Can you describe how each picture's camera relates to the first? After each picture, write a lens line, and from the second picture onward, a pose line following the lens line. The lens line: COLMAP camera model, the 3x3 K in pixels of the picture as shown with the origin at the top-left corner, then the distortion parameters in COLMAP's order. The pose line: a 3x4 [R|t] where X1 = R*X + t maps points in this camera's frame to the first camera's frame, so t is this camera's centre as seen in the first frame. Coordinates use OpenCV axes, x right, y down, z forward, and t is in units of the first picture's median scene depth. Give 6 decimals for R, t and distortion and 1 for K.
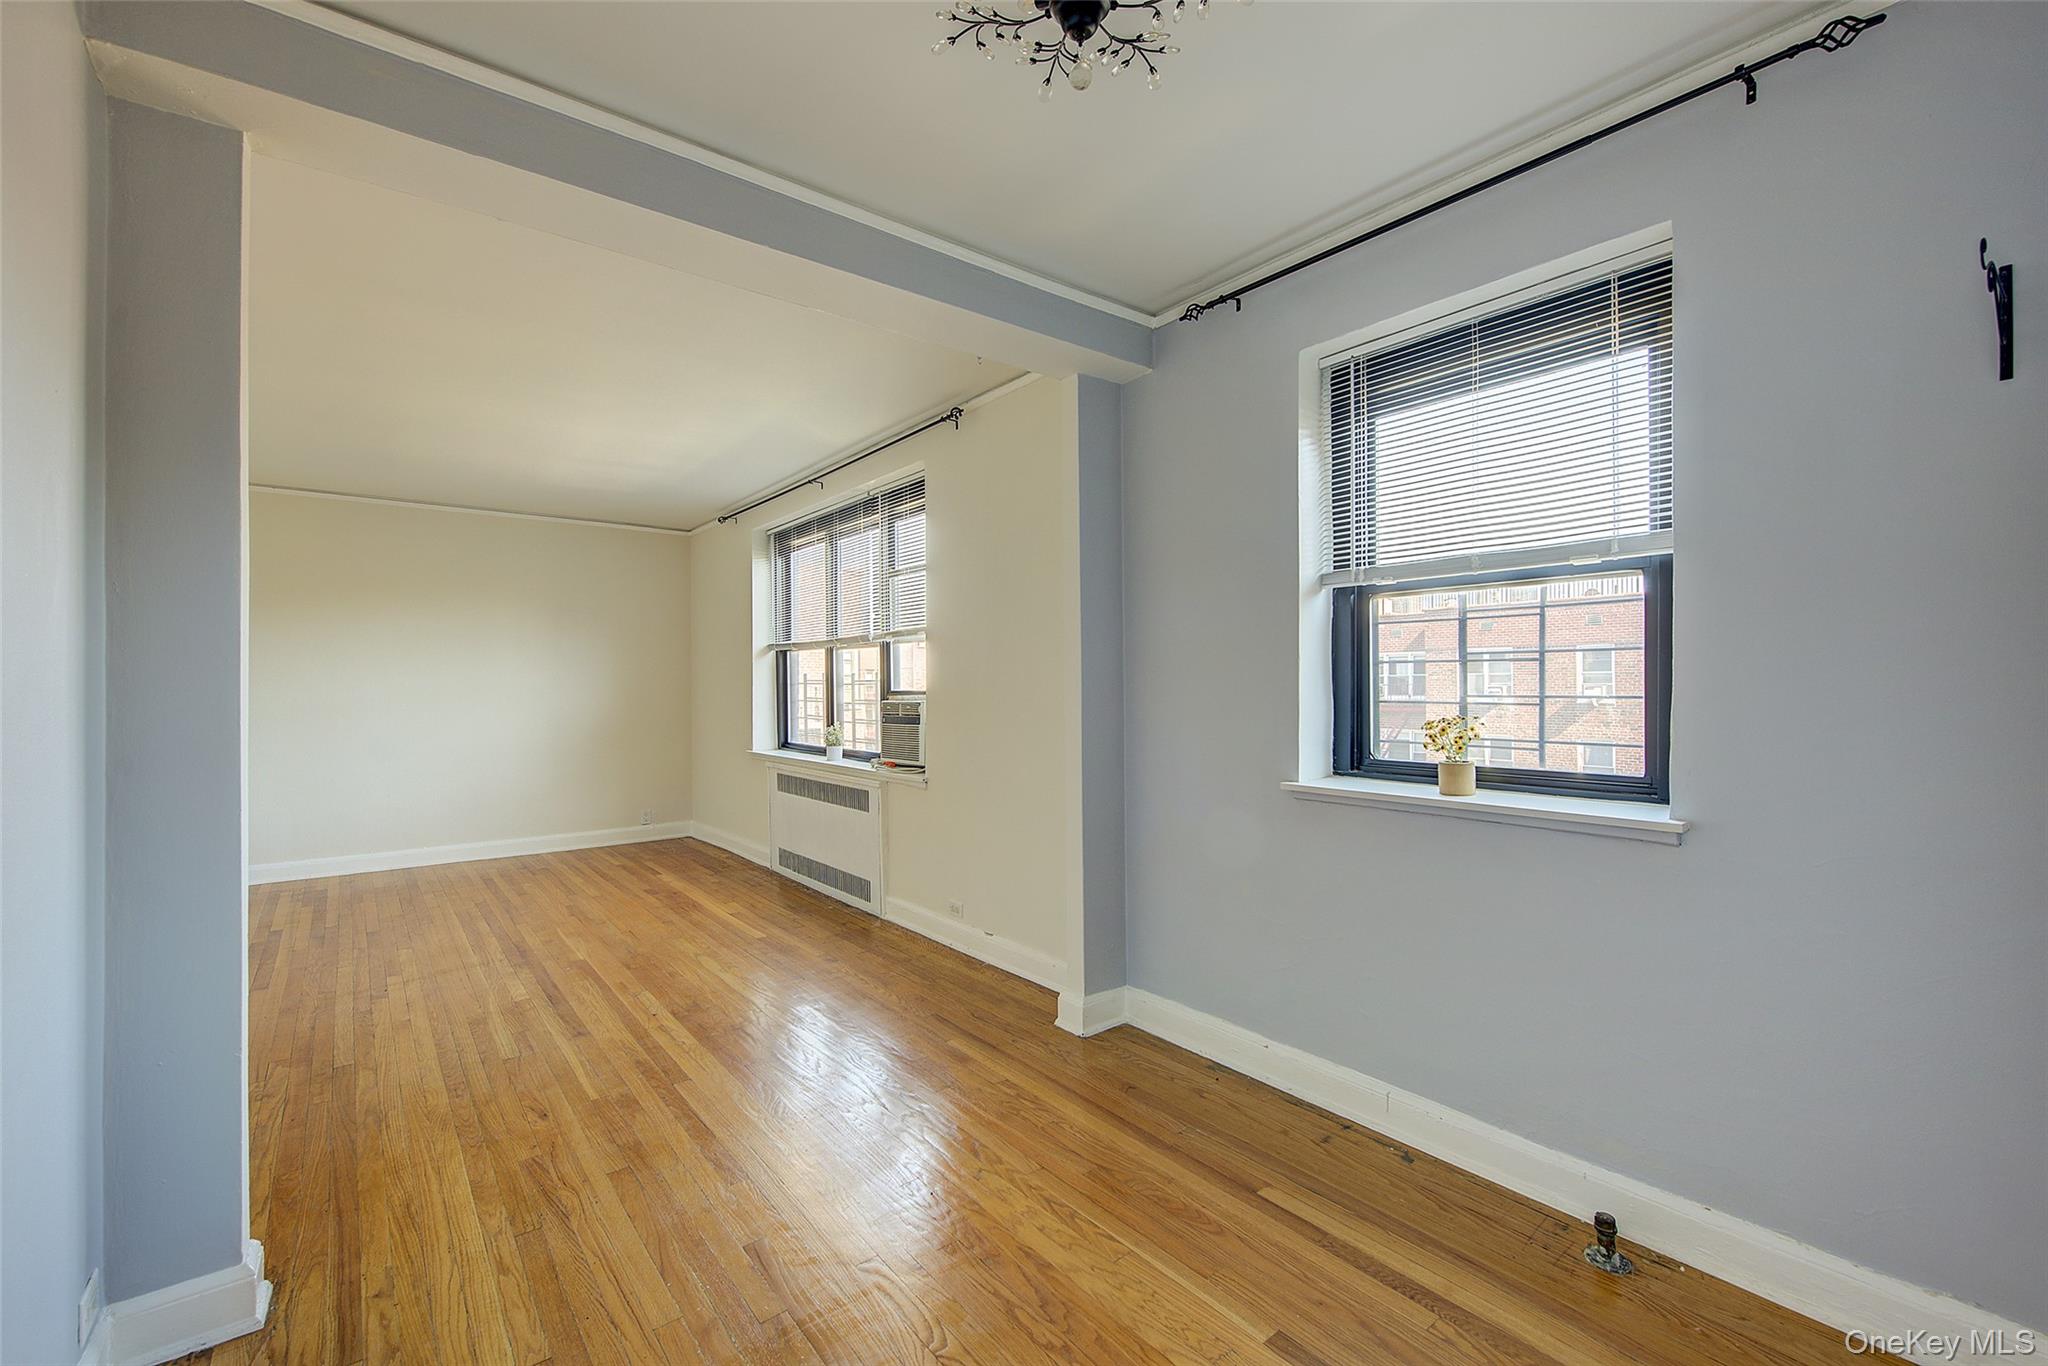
lens RADIAL K [[852.1, 0, 1004.7], [0, 852.1, 684.1], [0, 0, 1]] dist [0.000279, -0.001230]
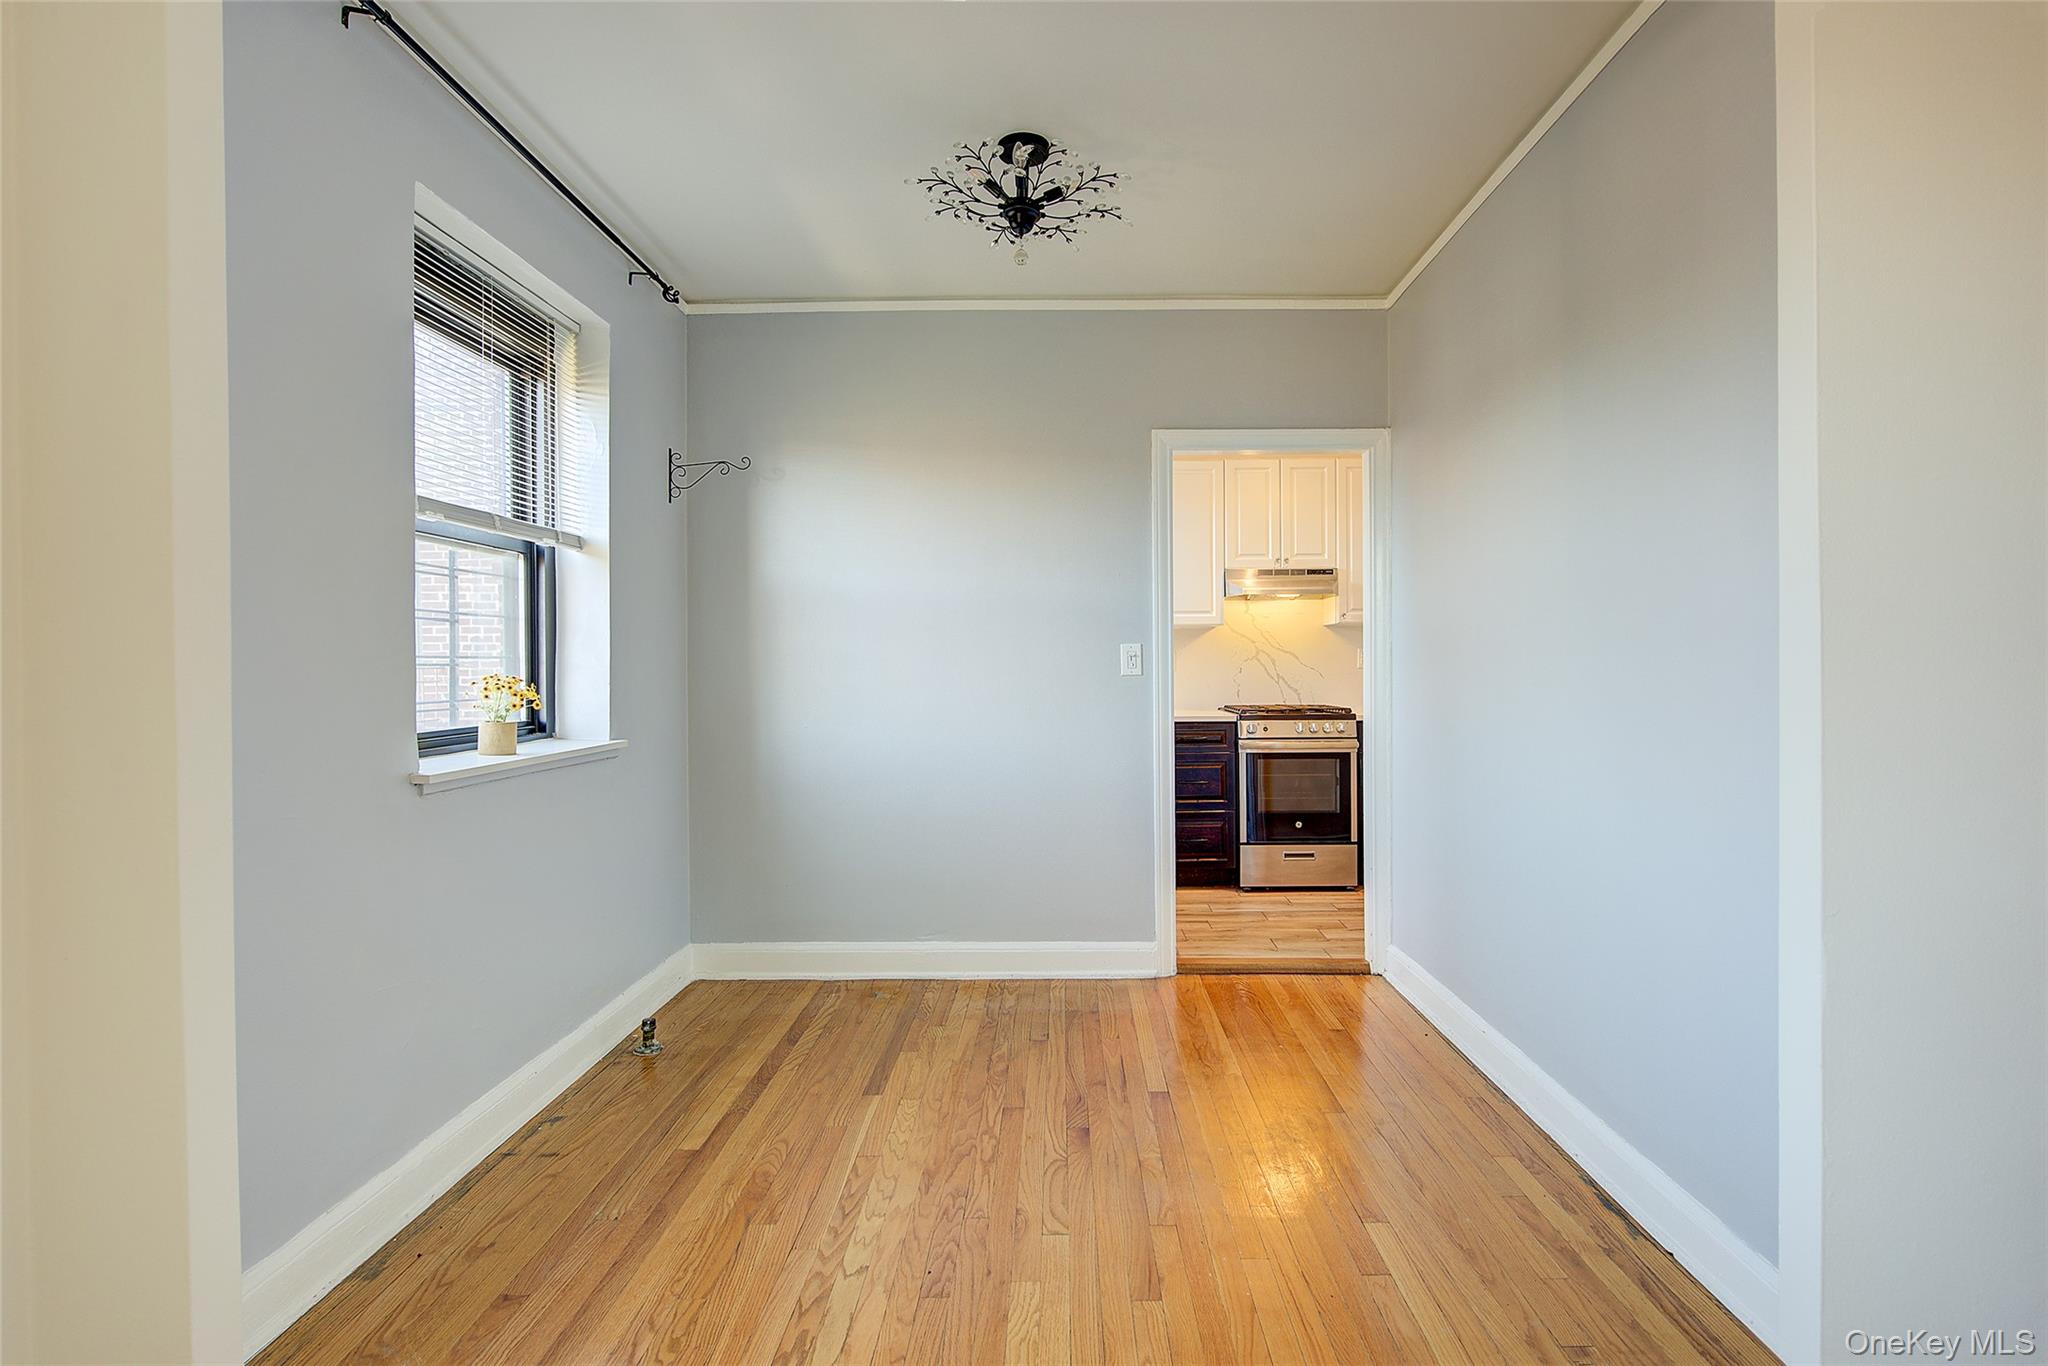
lens RADIAL K [[1027.1, 0, 1067.5], [0, 1027.1, 672.4], [0, 0, 1]] dist [-0.002344, -0.001369]
pose [[-0.807221, 0.001010, 0.590249, -0.701362], [0.003468, 0.999989, 0.003031, 0.032370], [-0.590240, 0.004493, -0.807216, 1.572704]]
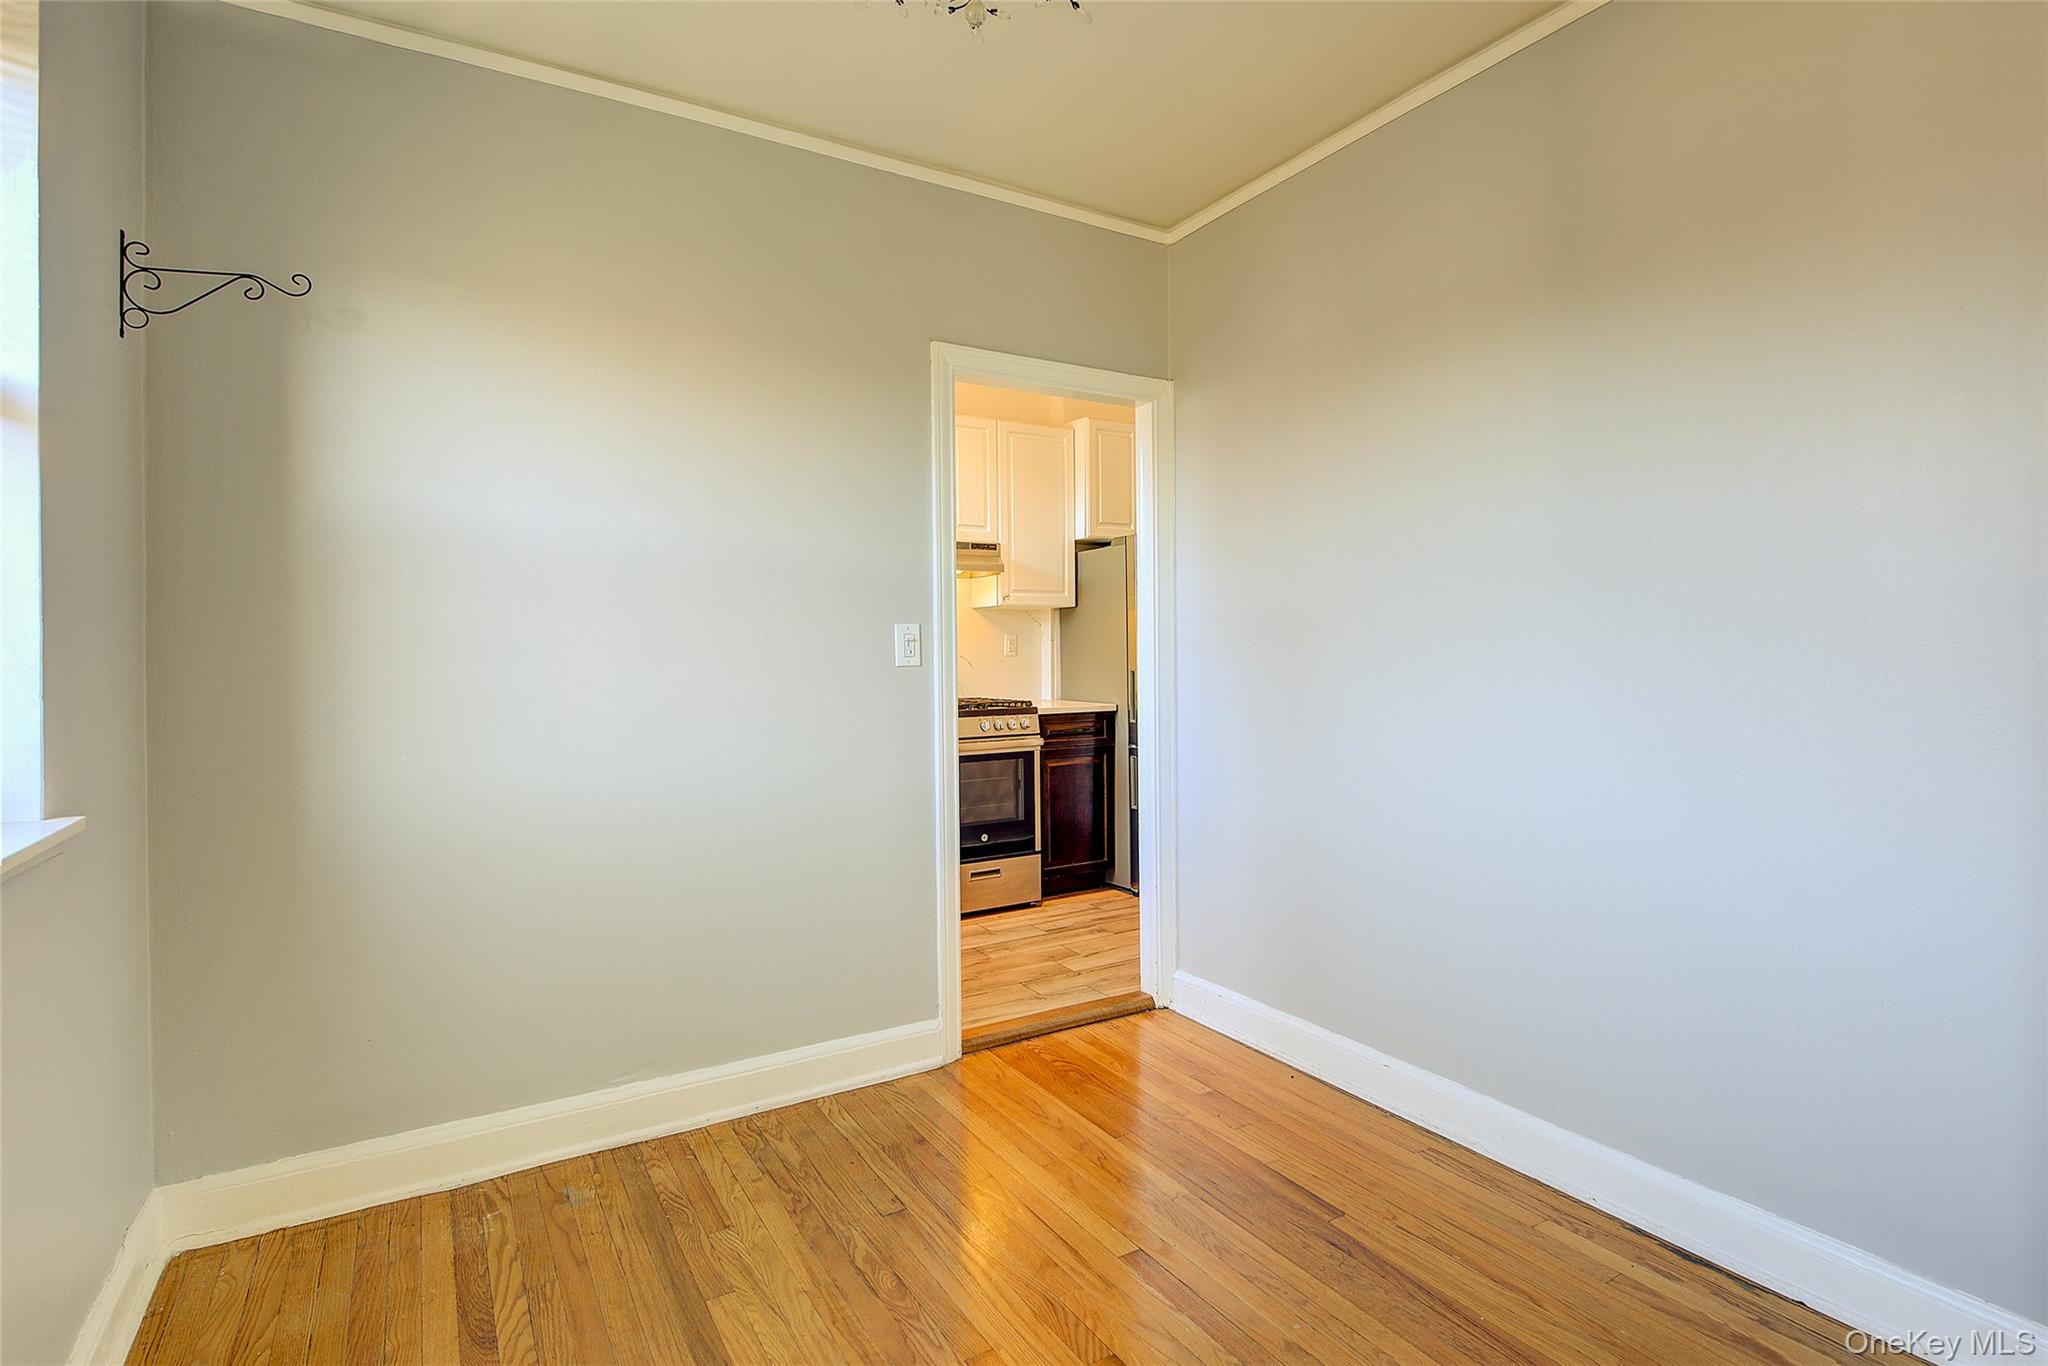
lens RADIAL K [[1027.1, 0, 1005.6], [0, 1027.1, 654.5], [0, 0, 1]] dist [-0.002344, -0.001369]
pose [[-0.995854, 0.009301, 0.090492, -0.031157], [0.009337, 0.999956, -0.000029, 0.029408], [-0.090488, 0.000816, -0.995897, 1.392184]]
